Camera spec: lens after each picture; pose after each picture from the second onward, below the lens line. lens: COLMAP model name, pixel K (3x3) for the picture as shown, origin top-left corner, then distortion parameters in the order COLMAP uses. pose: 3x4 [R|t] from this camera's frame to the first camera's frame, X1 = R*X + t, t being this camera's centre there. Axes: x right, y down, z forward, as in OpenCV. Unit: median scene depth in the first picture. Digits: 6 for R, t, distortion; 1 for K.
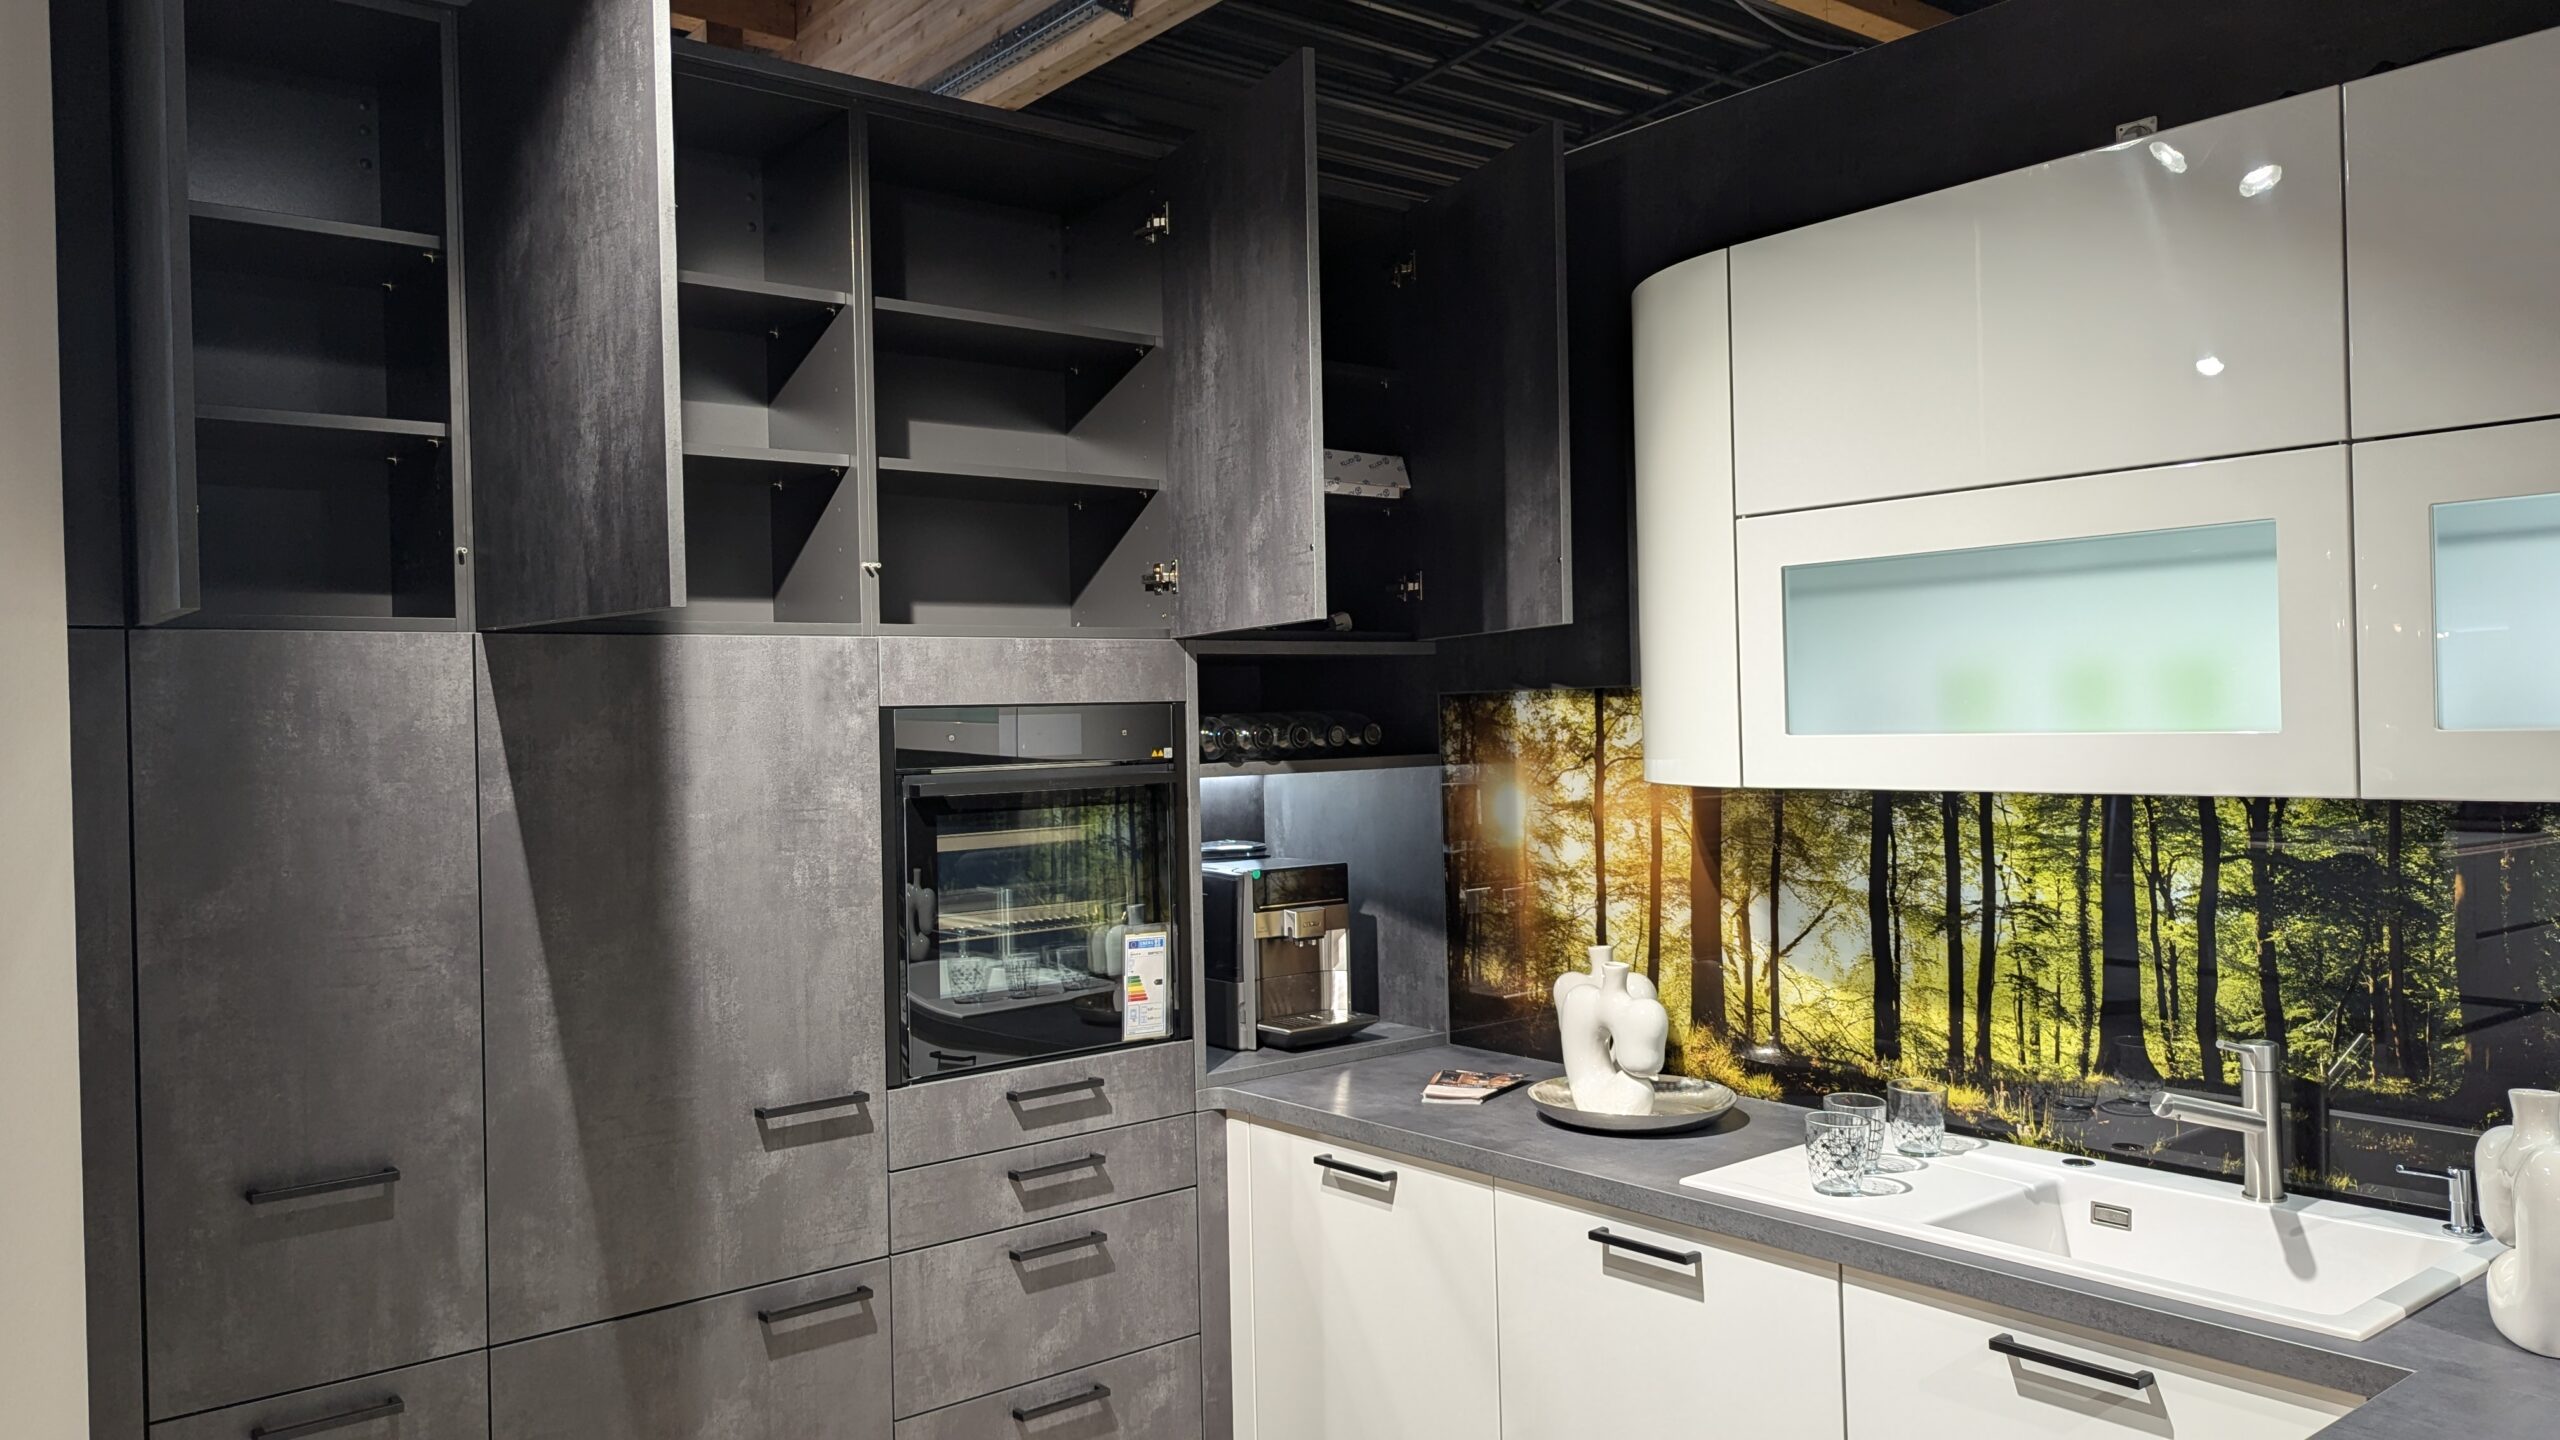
lens RADIAL K [[1827.2, 0, 1258.9], [0, 1827.2, 722.2], [0, 0, 1]] dist [0.063692, -0.058403]
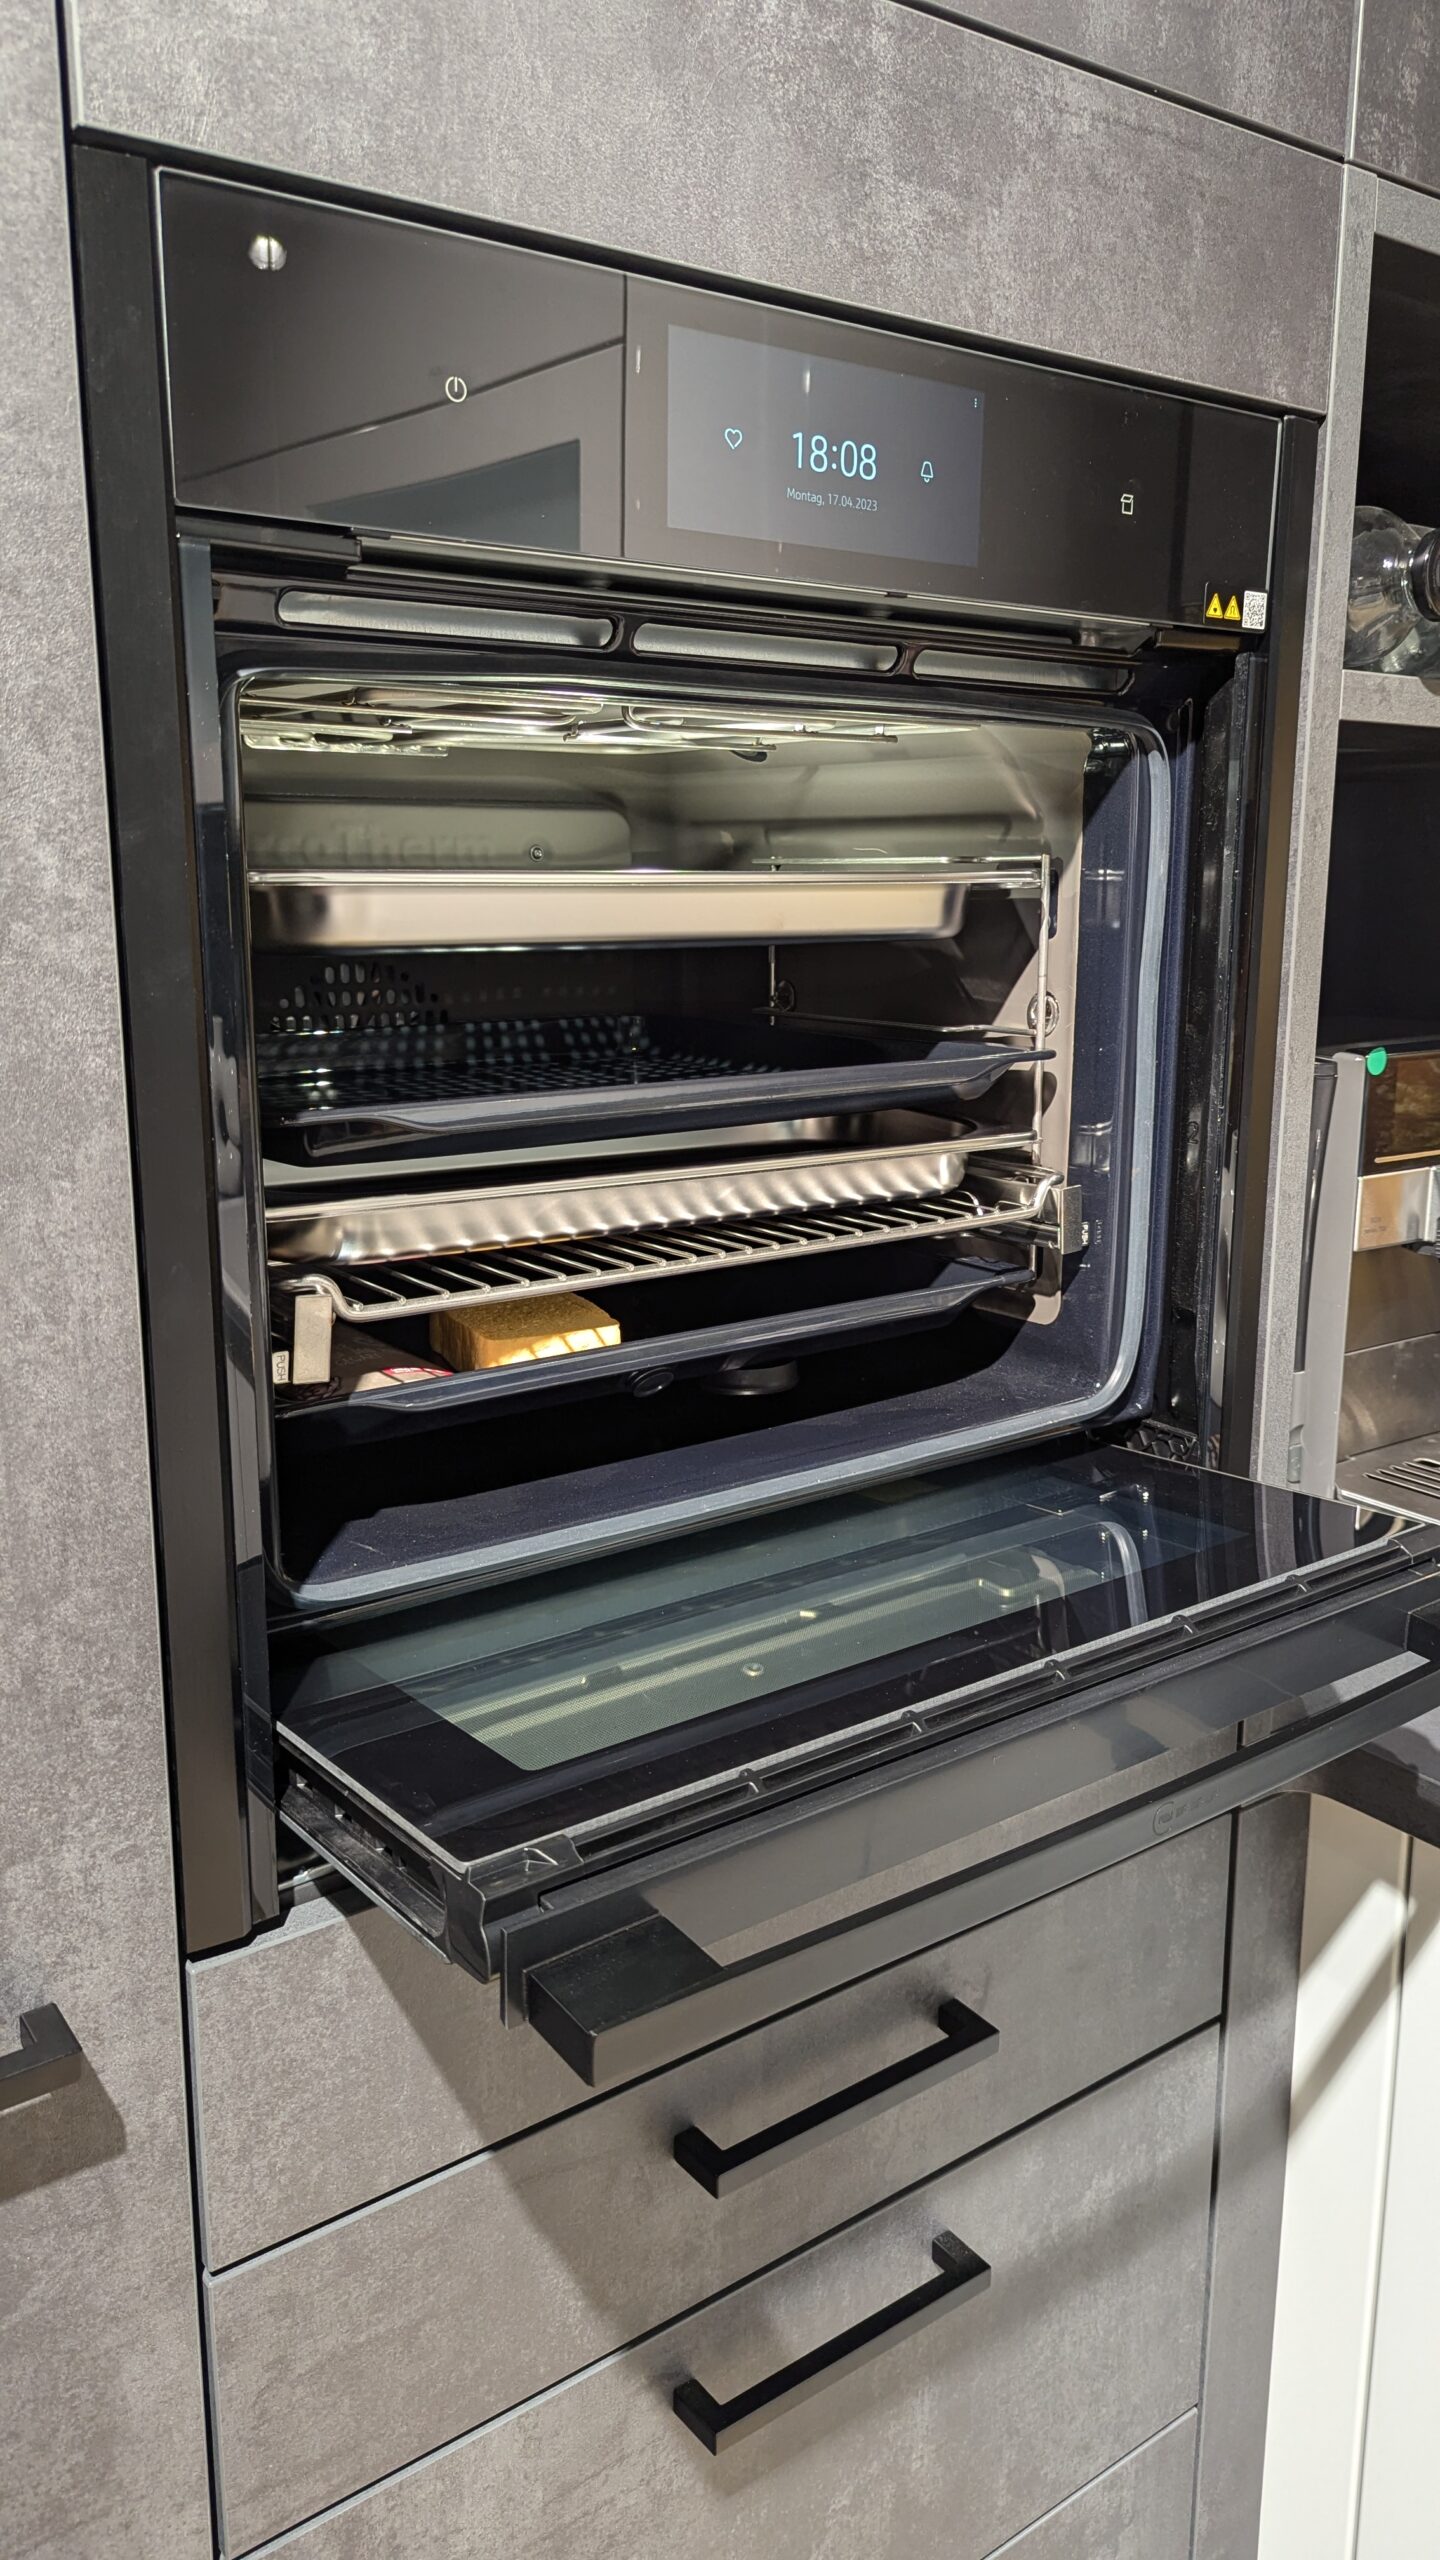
lens RADIAL K [[1835.2, 0, 720.0], [0, 1835.2, 1280.0], [0, 0, 1]] dist [0.096031, -0.118682]
pose [[0.998964, 0.034721, -0.029422, -0.138628], [-0.027732, 0.977007, 0.211394, 0.068165], [0.036085, -0.210359, 0.976958, 0.834949]]
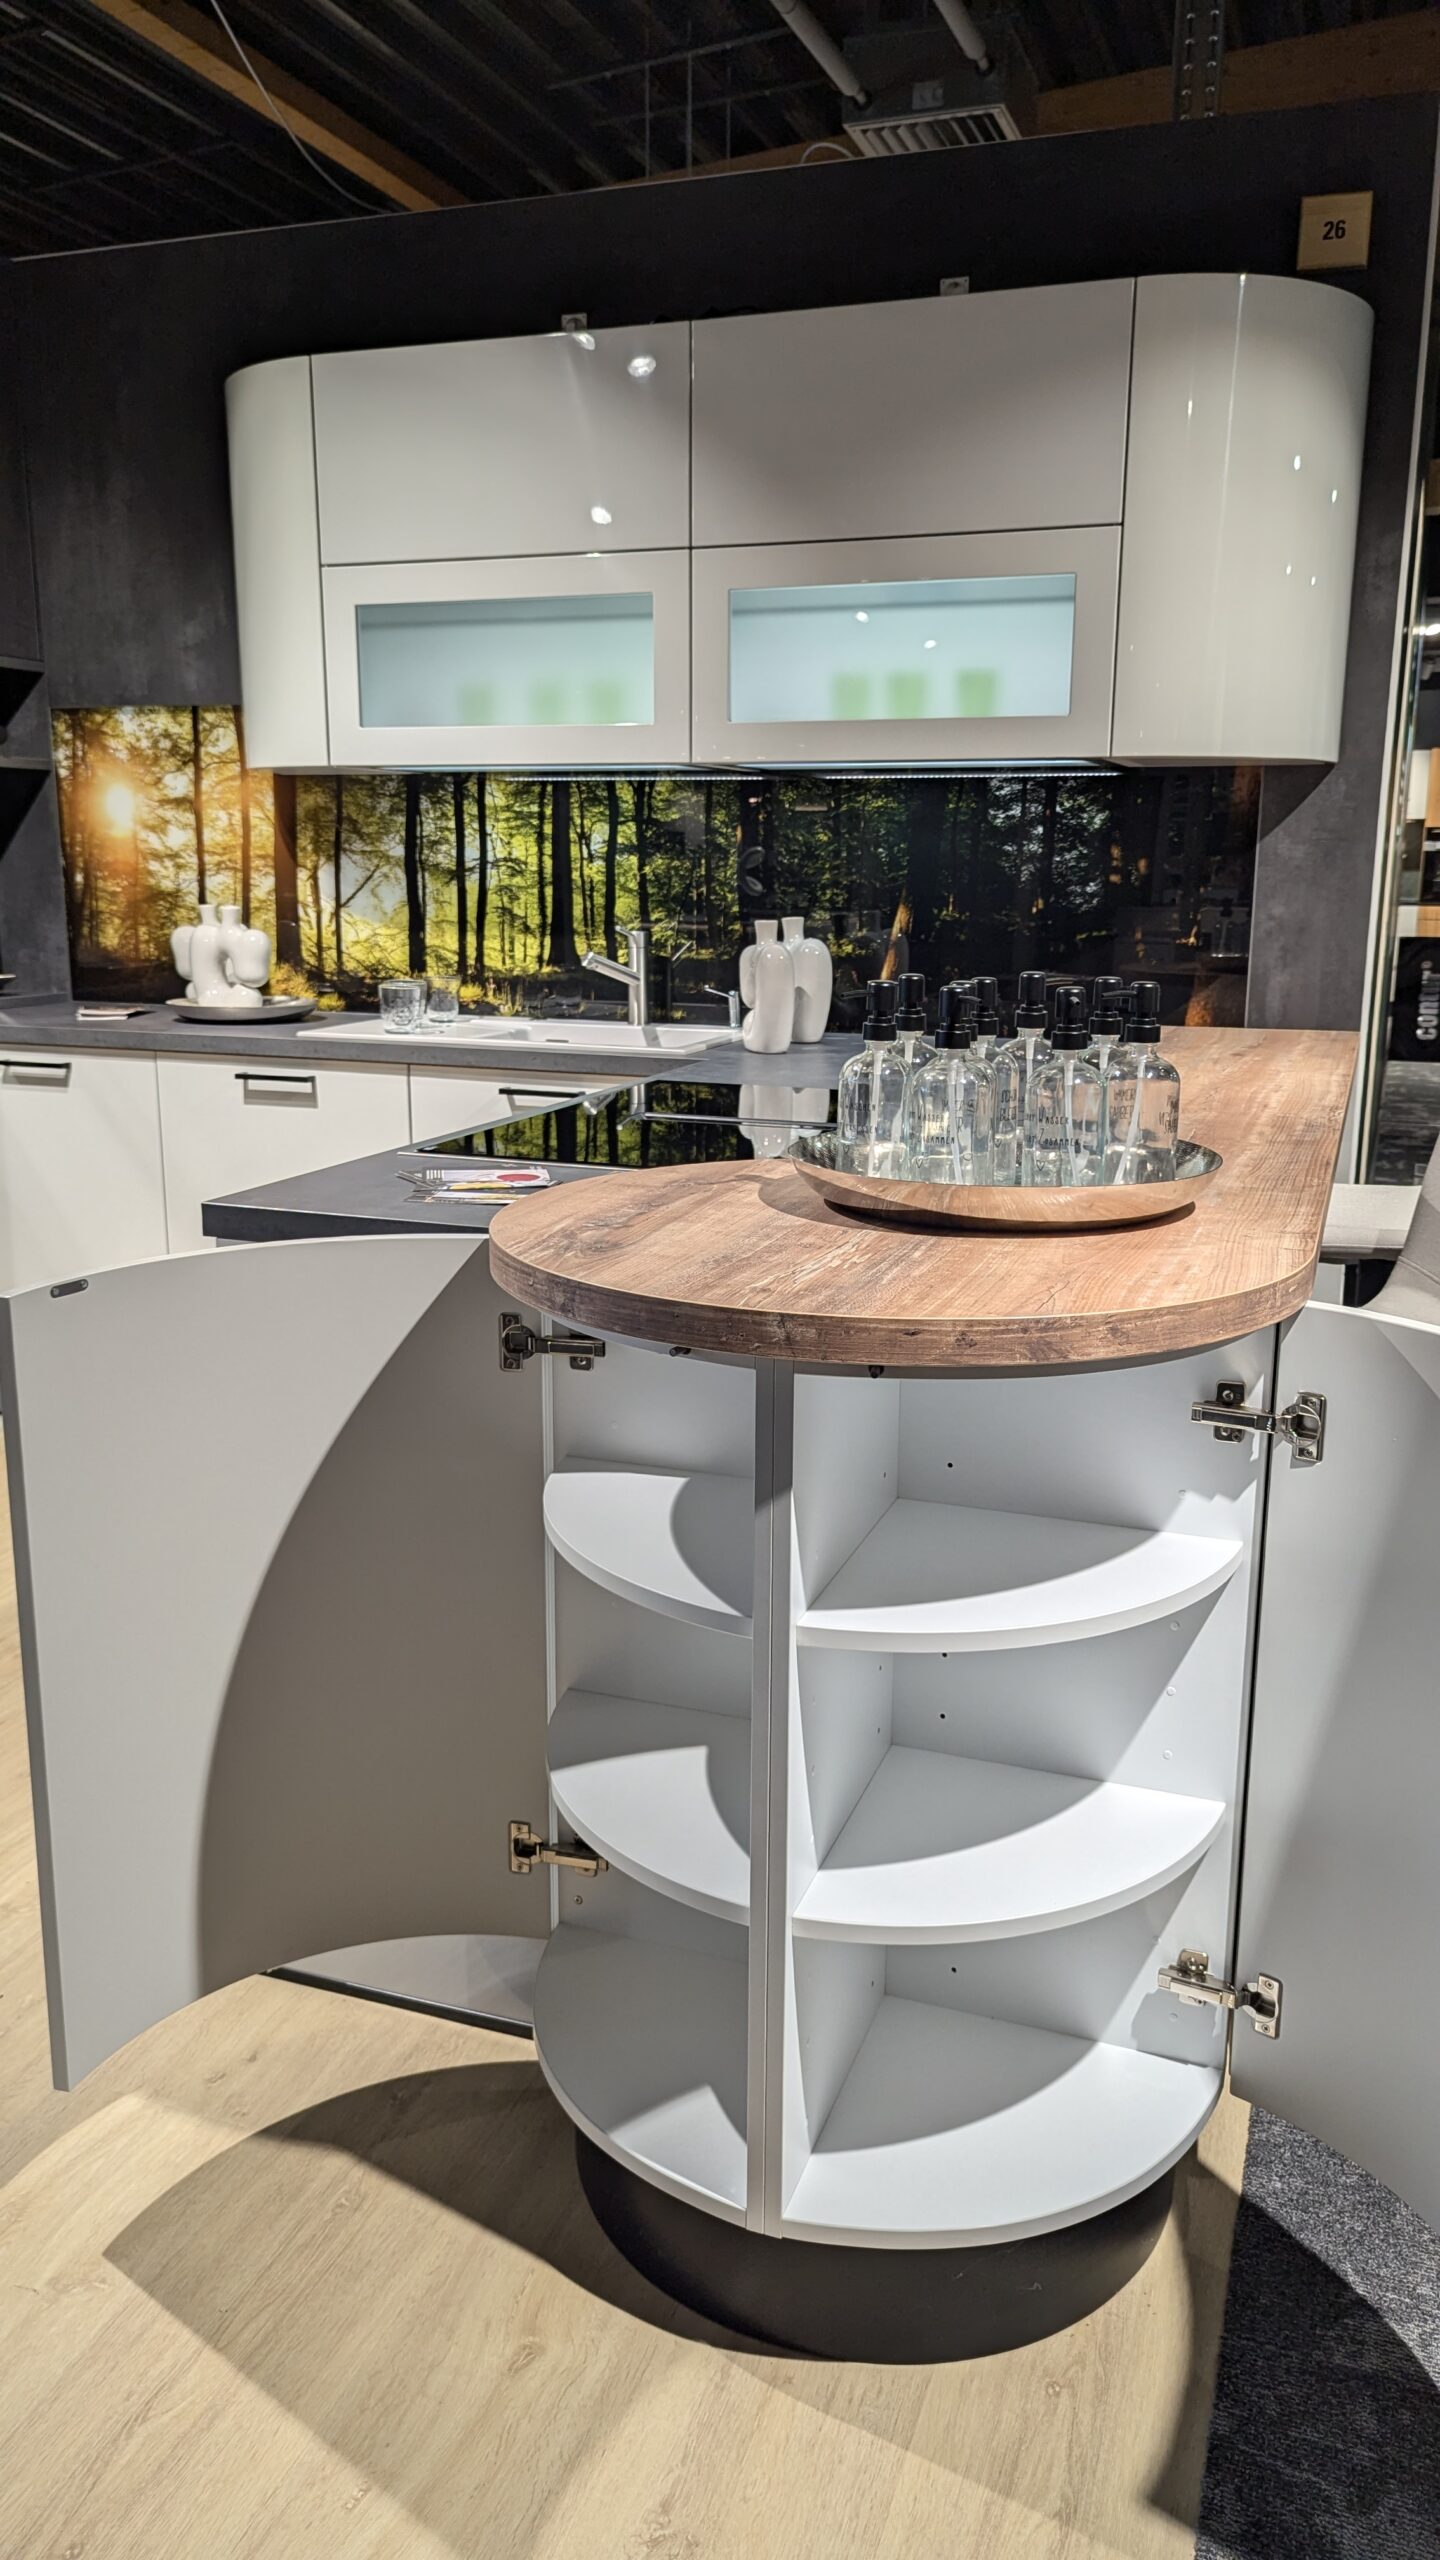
lens RADIAL K [[1841.4, 0, 725.4], [0, 1841.4, 1255.5], [0, 0, 1]] dist [0.057973, -0.060318]
pose [[0.853057, -0.080237, 0.515611, -0.241828], [-0.026919, 0.980025, 0.197044, 0.112994], [-0.521122, -0.181969, 0.833858, -0.425371]]
